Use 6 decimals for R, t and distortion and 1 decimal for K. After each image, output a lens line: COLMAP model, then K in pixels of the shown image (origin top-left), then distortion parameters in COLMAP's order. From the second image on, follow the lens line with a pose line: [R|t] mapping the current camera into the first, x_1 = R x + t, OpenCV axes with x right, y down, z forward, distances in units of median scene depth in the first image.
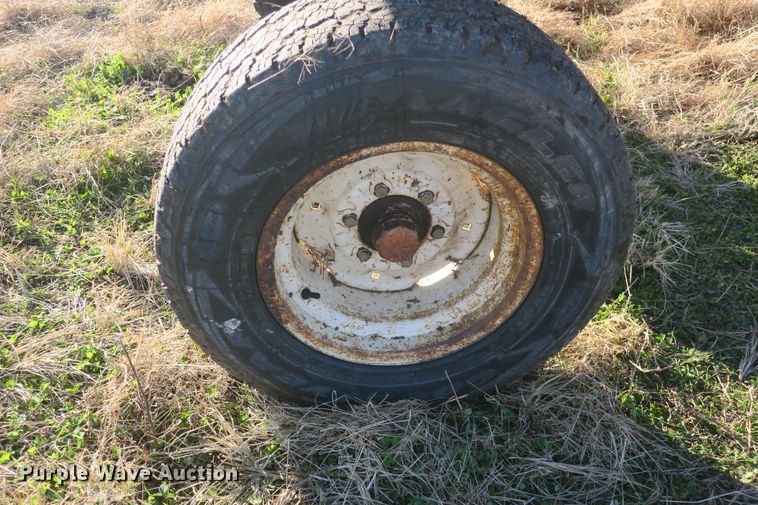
lens RADIAL K [[724.8, 0, 395.3], [0, 724.8, 241.0], [0, 0, 1]] dist [-0.011717, 0.000000]
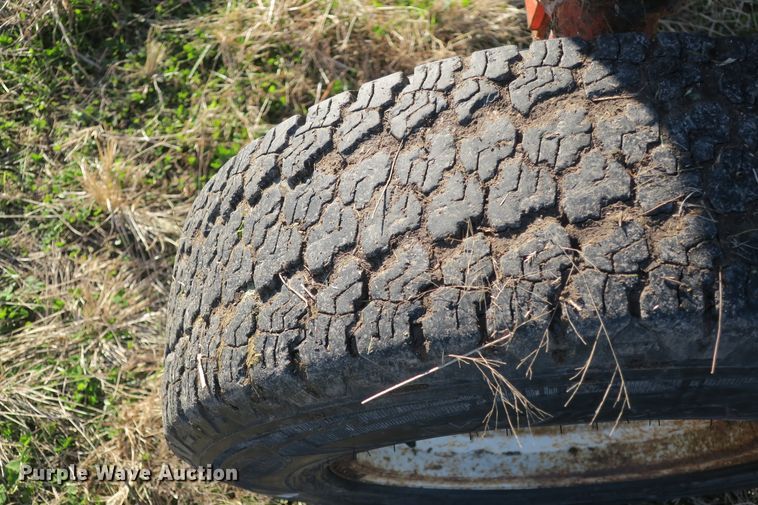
lens RADIAL K [[724.8, 0, 384.8], [0, 724.8, 252.8], [0, 0, 1]] dist [-0.011717, 0.000000]
pose [[0.995876, 0.090729, 0.000138, -0.150245], [-0.080615, 0.884153, 0.460190, -0.387865], [0.041630, -0.458303, 0.887820, 0.496467]]
